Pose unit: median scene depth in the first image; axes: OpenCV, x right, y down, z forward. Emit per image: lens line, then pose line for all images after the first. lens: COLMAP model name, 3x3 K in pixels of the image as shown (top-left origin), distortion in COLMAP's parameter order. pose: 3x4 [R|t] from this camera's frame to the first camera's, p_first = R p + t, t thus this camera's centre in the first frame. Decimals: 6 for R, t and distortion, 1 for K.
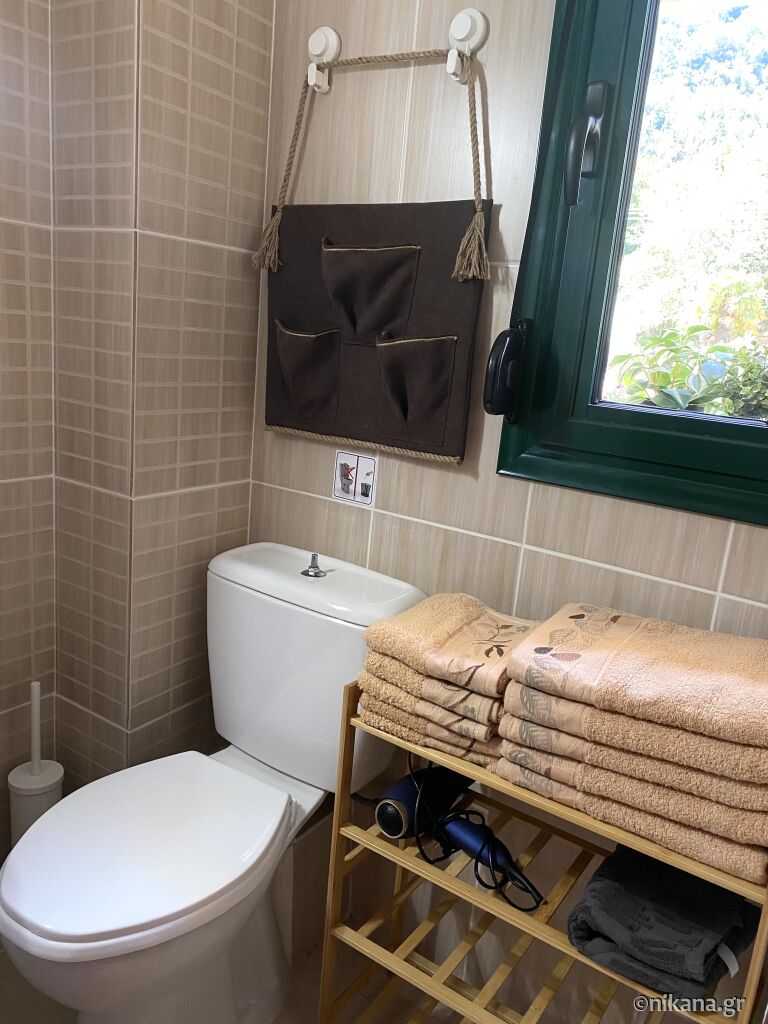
lens RADIAL K [[768.6, 0, 386.2], [0, 768.6, 499.8], [0, 0, 1]] dist [0.072744, -0.128362]
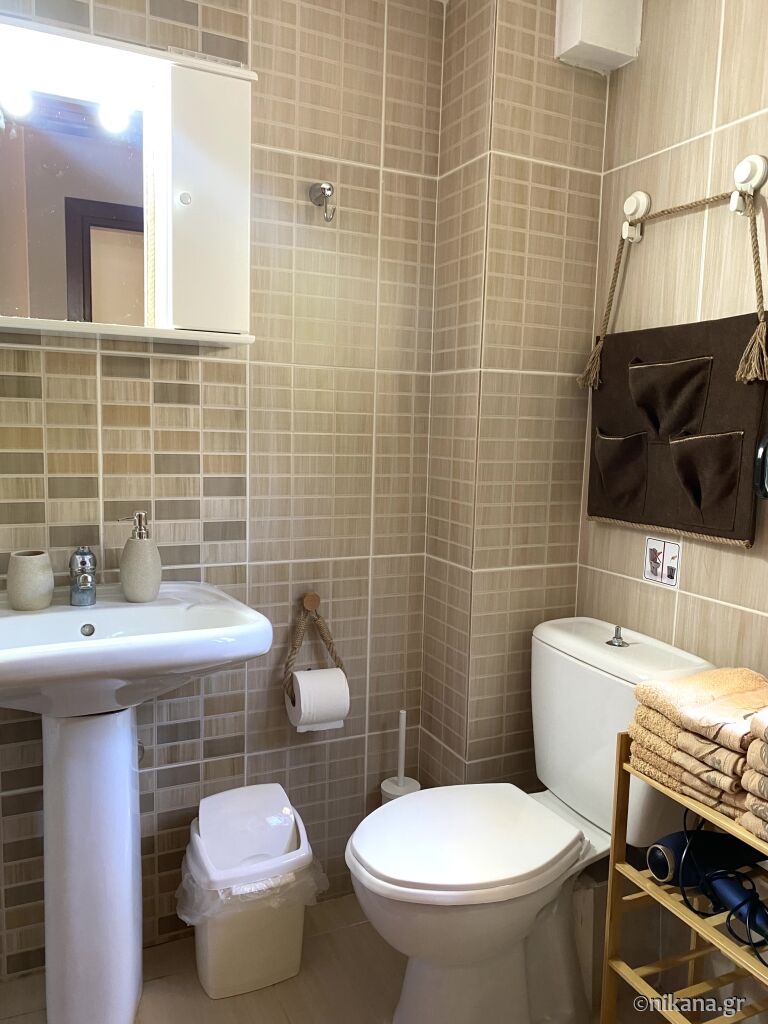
lens RADIAL K [[768.6, 0, 386.2], [0, 768.6, 499.8], [0, 0, 1]] dist [0.072744, -0.128362]
pose [[0.856460, -0.015656, -0.515977, 0.209652], [-0.059128, 0.989986, -0.128184, 0.053353], [0.512817, 0.140293, 0.846957, -0.174462]]
